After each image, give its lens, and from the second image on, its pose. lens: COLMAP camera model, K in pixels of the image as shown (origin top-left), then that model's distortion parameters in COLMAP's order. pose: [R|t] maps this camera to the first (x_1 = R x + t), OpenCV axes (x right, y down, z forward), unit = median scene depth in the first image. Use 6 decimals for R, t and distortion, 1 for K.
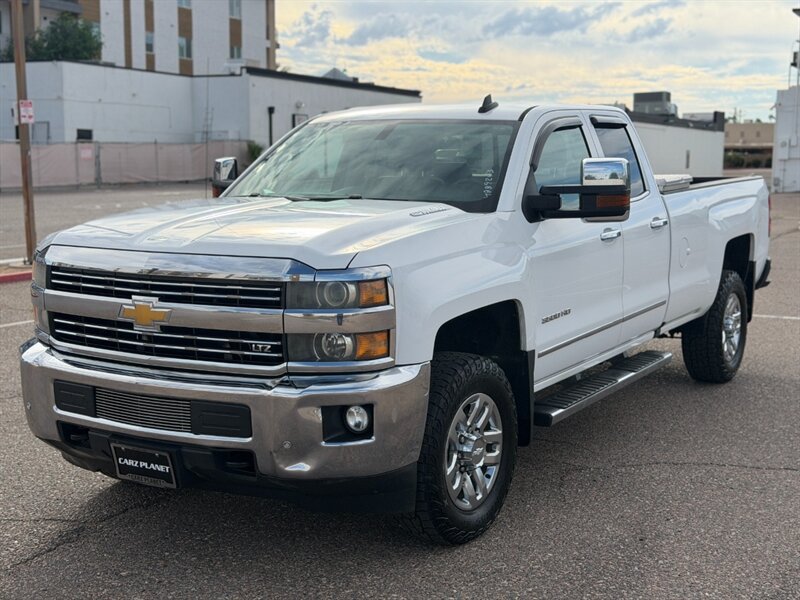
lens RADIAL K [[1108.9, 0, 400.0], [0, 1108.9, 300.0], [0, 0, 1]] dist [0.196102, -0.425643]
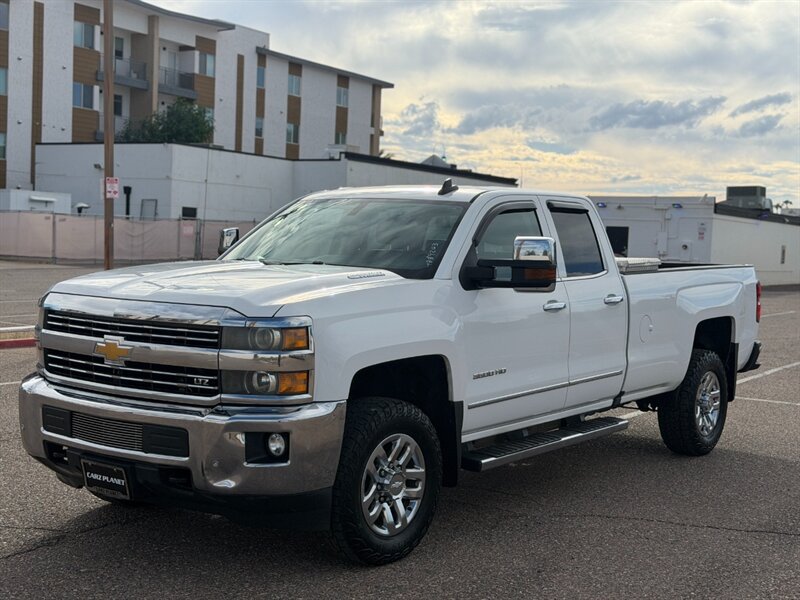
lens RADIAL K [[1108.9, 0, 400.0], [0, 1108.9, 300.0], [0, 0, 1]] dist [0.196102, -0.425643]
pose [[0.994968, 0.037758, -0.092807, 0.178462], [-0.044661, 0.996297, -0.073474, 0.031683], [0.089689, 0.077249, 0.992970, -0.159827]]
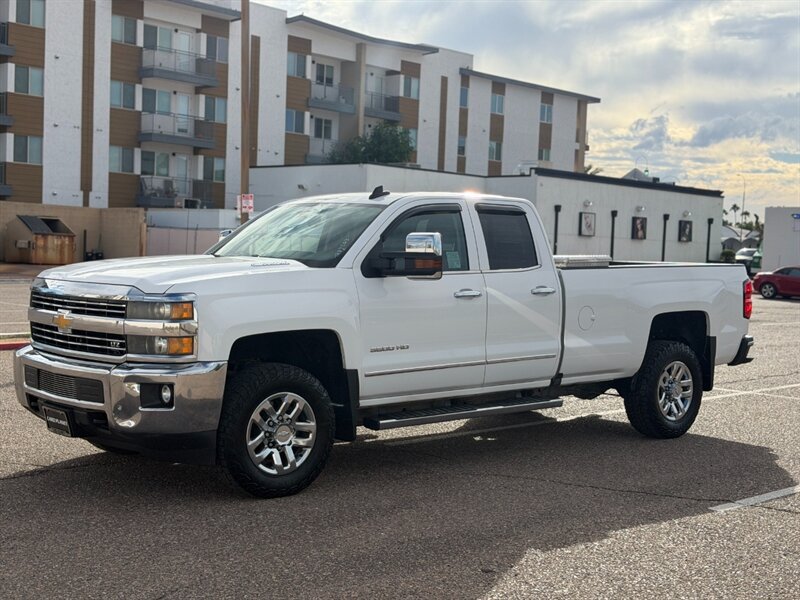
lens RADIAL K [[1115.4, 0, 416.7], [0, 1115.4, 296.4], [0, 0, 1]] dist [0.088204, -0.050934]
pose [[0.959745, 0.039316, -0.278109, 0.638215], [-0.064487, 0.994548, -0.081945, 0.070793], [0.273371, 0.096581, 0.957048, -0.332946]]
